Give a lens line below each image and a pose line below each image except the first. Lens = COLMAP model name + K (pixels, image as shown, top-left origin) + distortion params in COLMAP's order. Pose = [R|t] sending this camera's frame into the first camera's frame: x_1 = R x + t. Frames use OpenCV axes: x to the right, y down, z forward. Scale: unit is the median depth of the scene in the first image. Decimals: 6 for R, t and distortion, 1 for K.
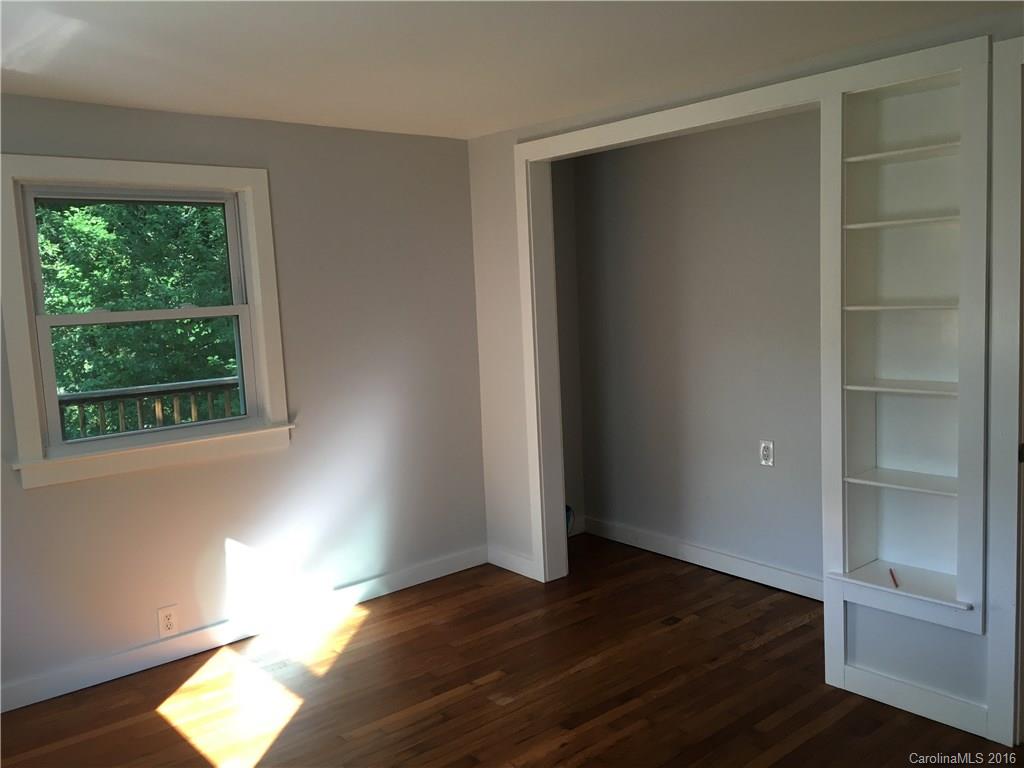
lens RADIAL K [[881.9, 0, 512.0], [0, 881.9, 384.0], [0, 0, 1]] dist [0.080017, -0.156708]
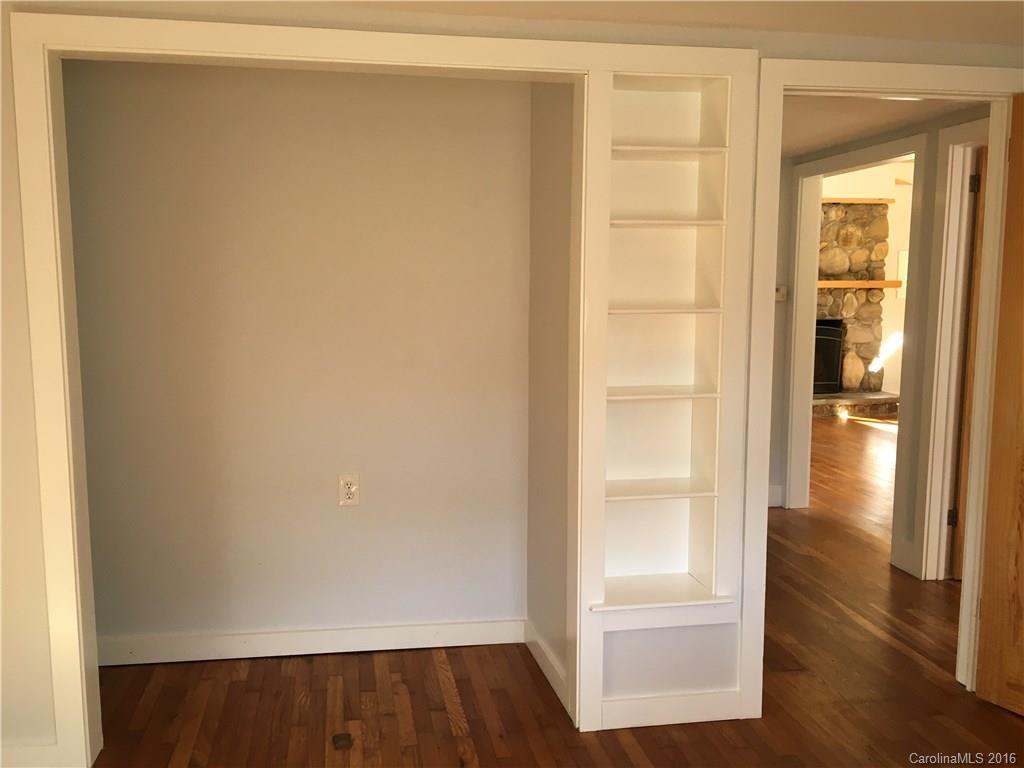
lens RADIAL K [[881.9, 0, 512.0], [0, 881.9, 384.0], [0, 0, 1]] dist [0.080017, -0.156708]
pose [[0.491434, -0.062724, 0.868653, -0.368596], [0.068502, 0.997097, 0.033245, -0.038804], [-0.868216, 0.043167, 0.494304, 0.512545]]
